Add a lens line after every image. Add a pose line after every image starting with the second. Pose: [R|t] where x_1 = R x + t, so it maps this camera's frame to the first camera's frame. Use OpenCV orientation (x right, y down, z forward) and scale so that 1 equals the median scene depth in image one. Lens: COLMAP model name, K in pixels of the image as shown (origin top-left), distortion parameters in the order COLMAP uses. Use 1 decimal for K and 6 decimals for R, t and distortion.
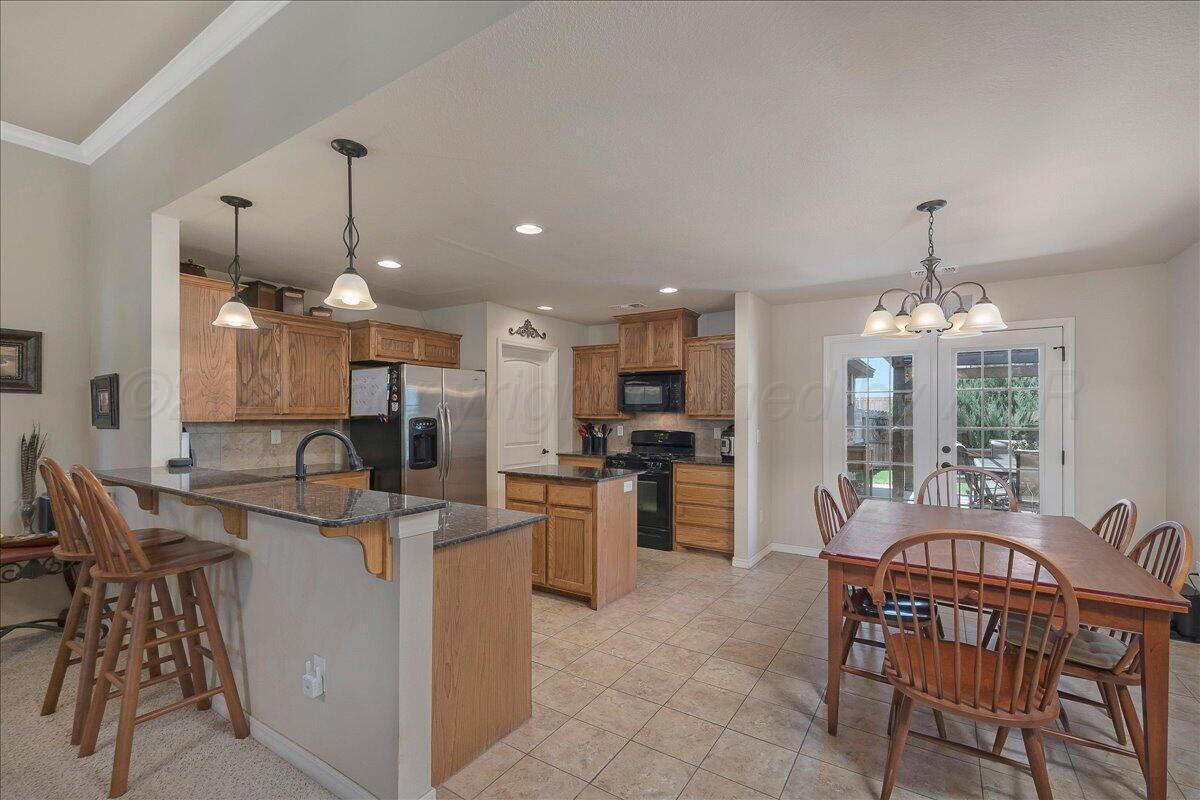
lens RADIAL K [[516.0, 0, 605.4], [0, 516.0, 414.9], [0, 0, 1]] dist [-0.000866, 0.000159]
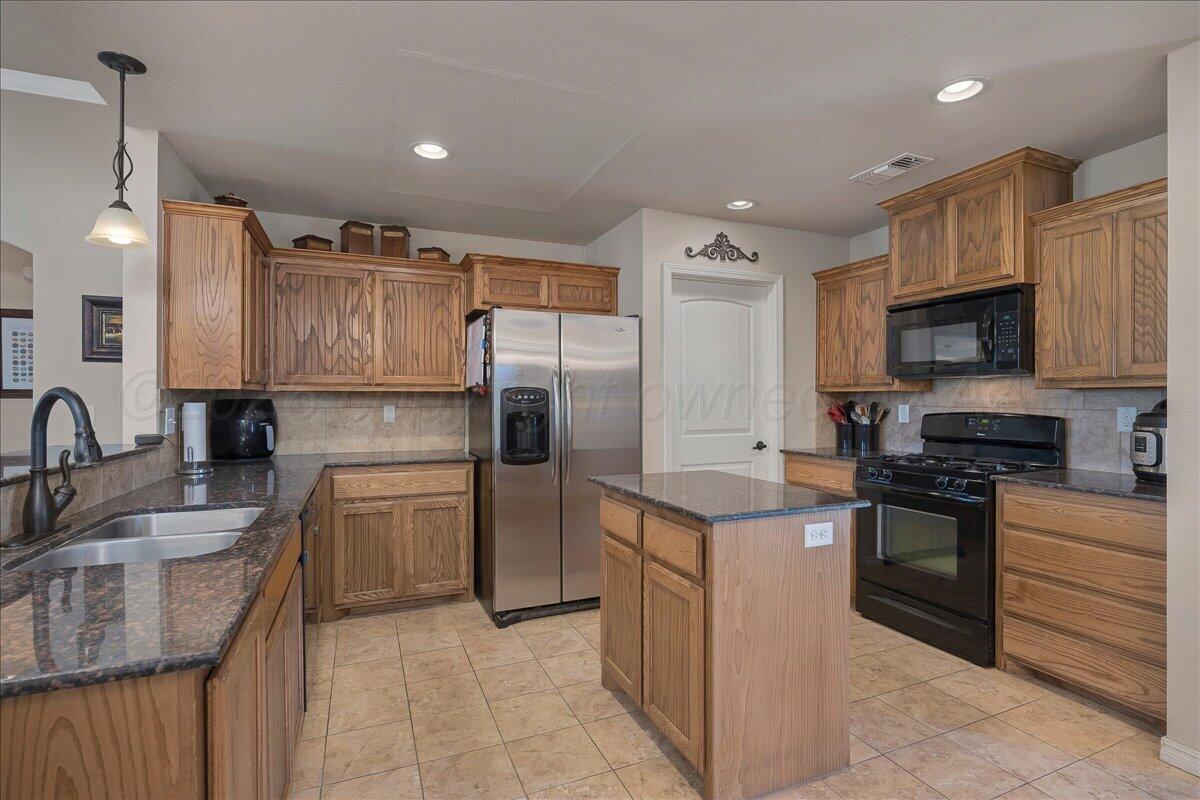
lens RADIAL K [[566.0, 0, 607.9], [0, 566.0, 400.6], [0, 0, 1]] dist [-0.018018, 0.000346]
pose [[0.830867, -0.003248, -0.556462, 0.123448], [0.002180, 0.999994, -0.002583, 0.021223], [0.556467, 0.000933, 0.830869, 0.389363]]
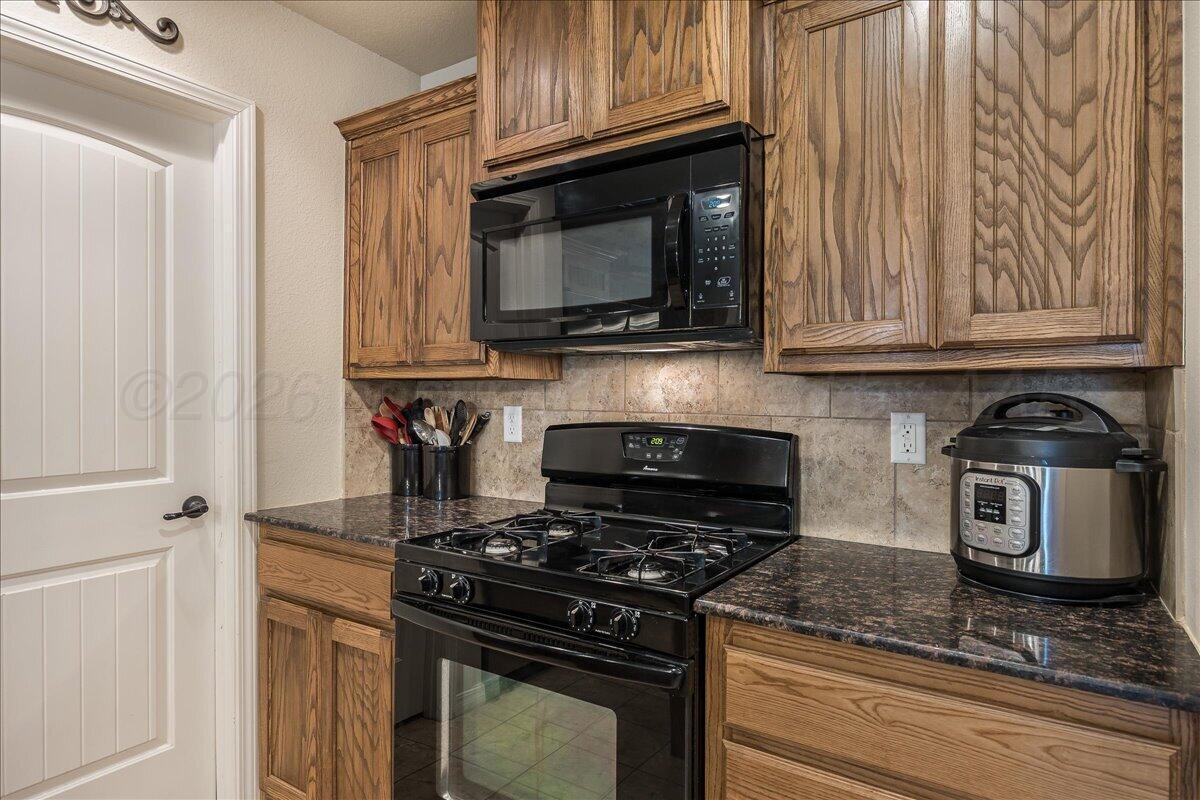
lens RADIAL K [[662.9, 0, 600.0], [0, 662.9, 400.0], [0, 0, 1]] dist [-0.006898, -0.000535]
pose [[0.999841, -0.001434, -0.017795, 0.099973], [0.001533, 0.999983, 0.005555, 0.019181], [0.017787, -0.005581, 0.999826, 0.783536]]
